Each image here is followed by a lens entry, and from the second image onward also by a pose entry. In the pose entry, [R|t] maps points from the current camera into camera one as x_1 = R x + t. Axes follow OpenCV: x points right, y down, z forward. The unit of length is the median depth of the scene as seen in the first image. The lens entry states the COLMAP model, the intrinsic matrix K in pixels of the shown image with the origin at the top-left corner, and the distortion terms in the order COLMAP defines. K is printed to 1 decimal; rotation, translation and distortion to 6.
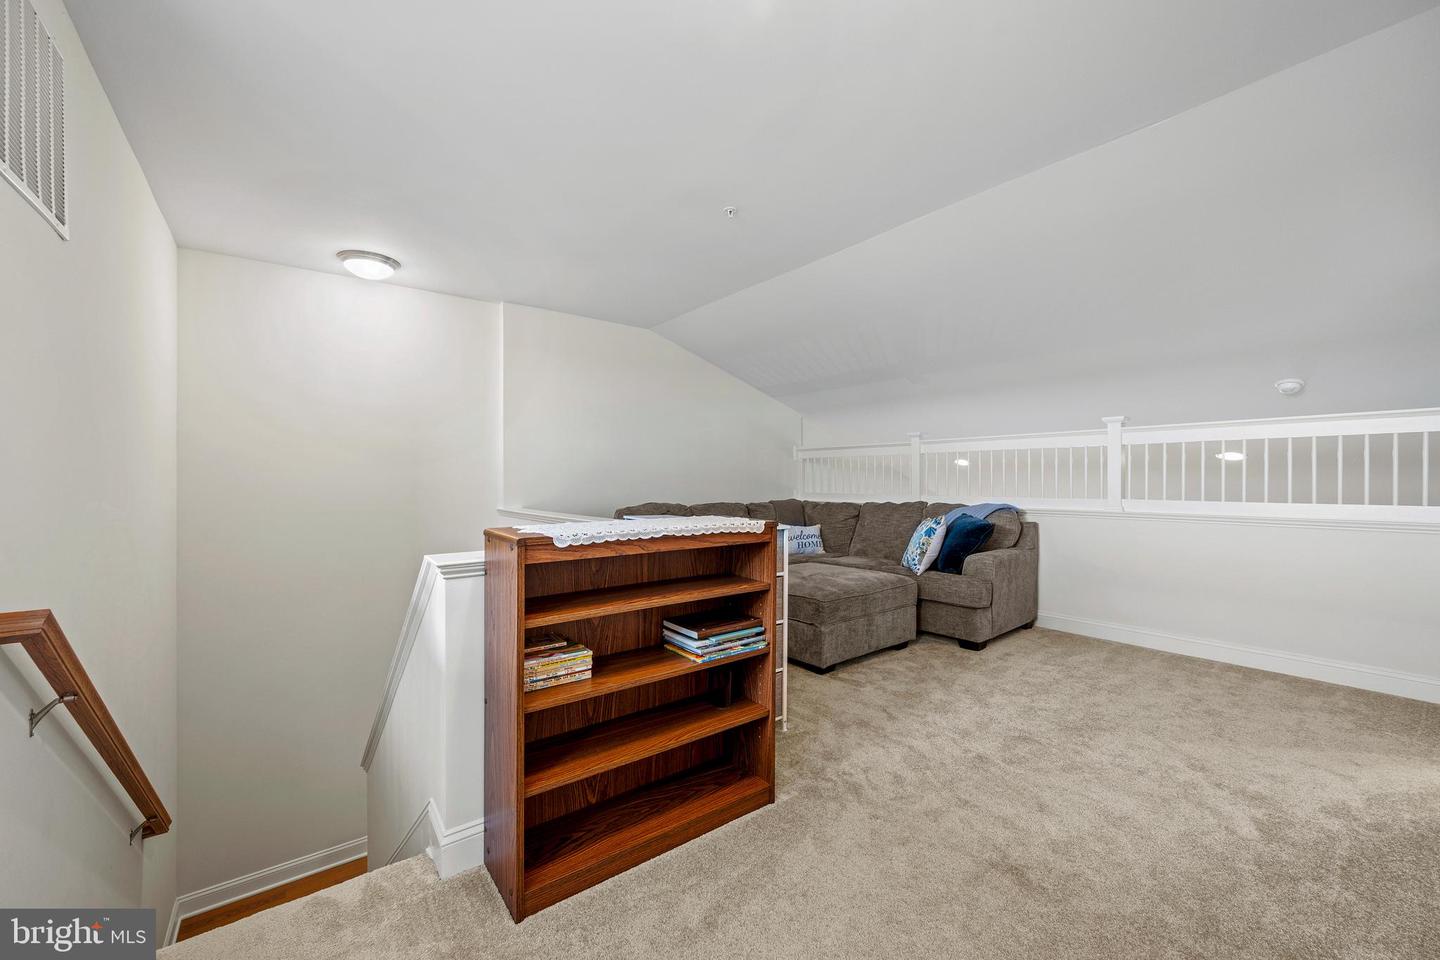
lens RADIAL K [[568.4, 0, 721.6], [0, 568.4, 482.0], [0, 0, 1]] dist [-0.000172, 0.000035]
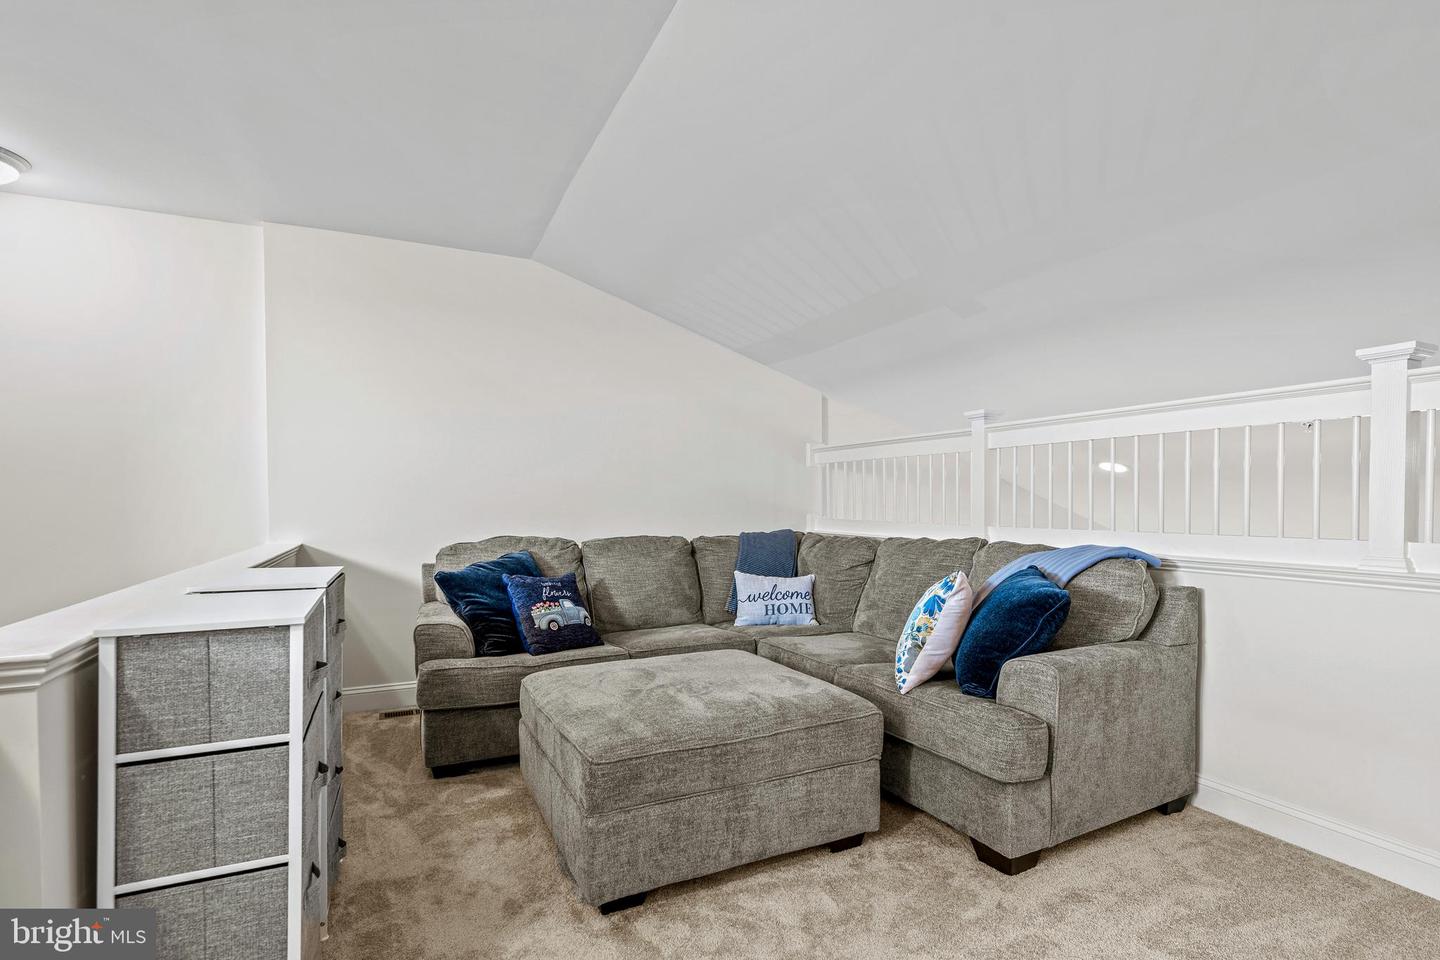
lens RADIAL K [[691.8, 0, 715.2], [0, 691.8, 514.4], [0, 0, 1]] dist [0.000894, -0.000927]
pose [[0.972629, 0.000296, -0.232363, 0.319984], [0.004512, 0.999787, 0.020161, -0.002501], [0.232320, -0.020658, 0.972420, 0.378540]]
